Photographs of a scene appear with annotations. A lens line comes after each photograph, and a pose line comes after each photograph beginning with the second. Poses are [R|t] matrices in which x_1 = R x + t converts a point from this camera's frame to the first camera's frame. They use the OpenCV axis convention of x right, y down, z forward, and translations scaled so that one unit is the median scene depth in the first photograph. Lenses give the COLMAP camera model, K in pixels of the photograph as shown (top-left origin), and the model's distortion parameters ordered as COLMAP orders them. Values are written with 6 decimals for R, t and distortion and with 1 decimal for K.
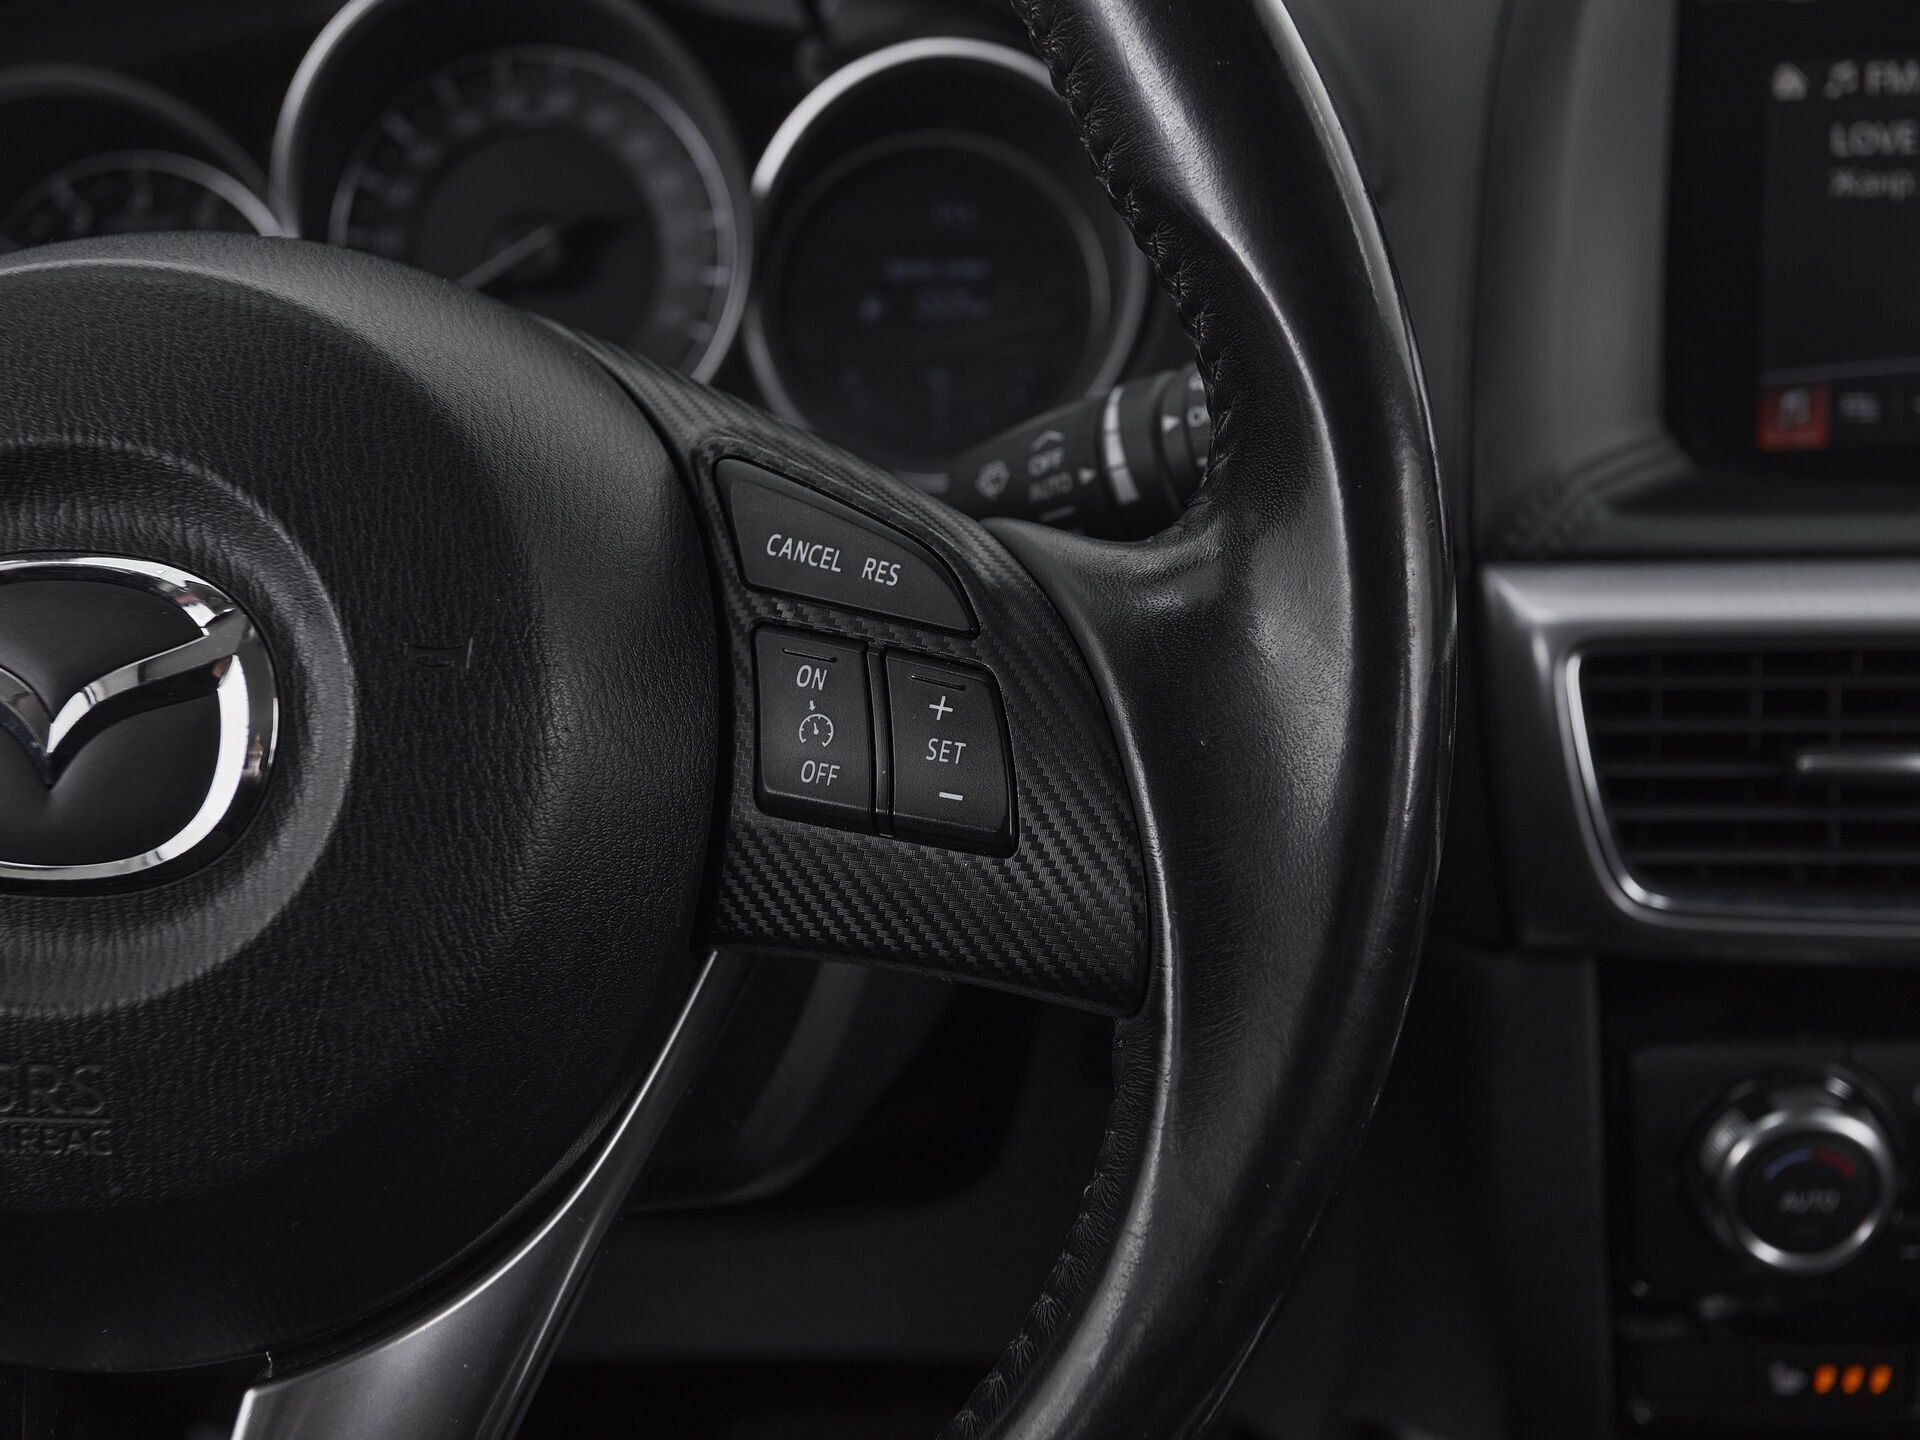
lens RADIAL K [[2440.8, 0, 950.3], [0, 2440.8, 716.6], [0, 0, 1]] dist [0.019281, 0.000000]
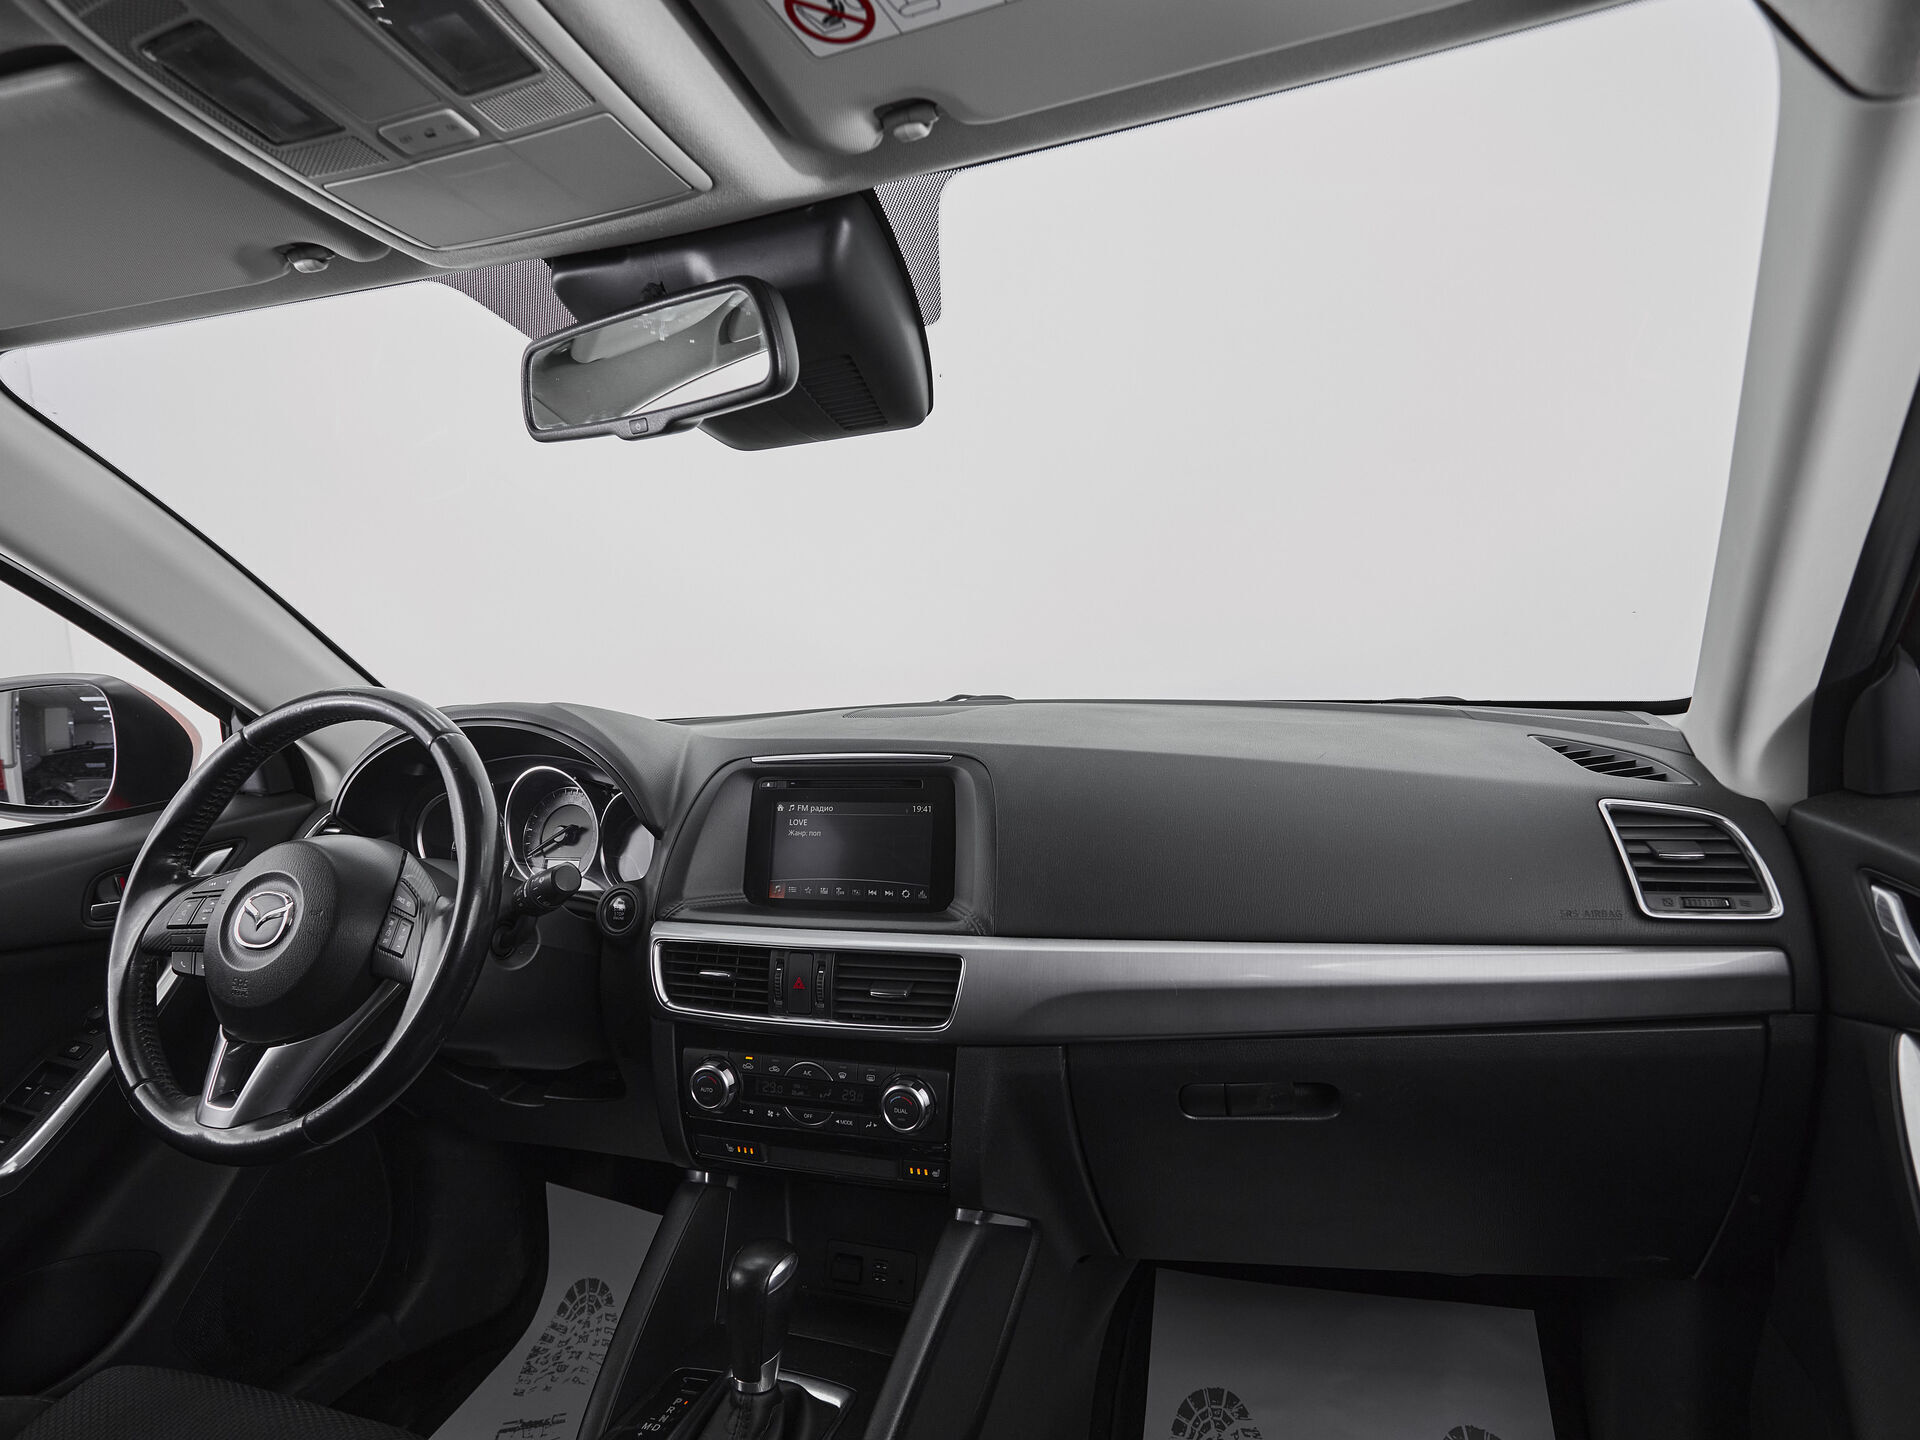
lens RADIAL K [[1049.2, 0, 954.6], [0, 1049.2, 716.0], [0, 0, 1]] dist [0.001163, -0.006251]
pose [[0.953901, 0.005500, -0.300070, 1.719038], [-0.089137, 0.959908, -0.265766, 0.047102], [0.286578, 0.280262, 0.916148, -0.833773]]
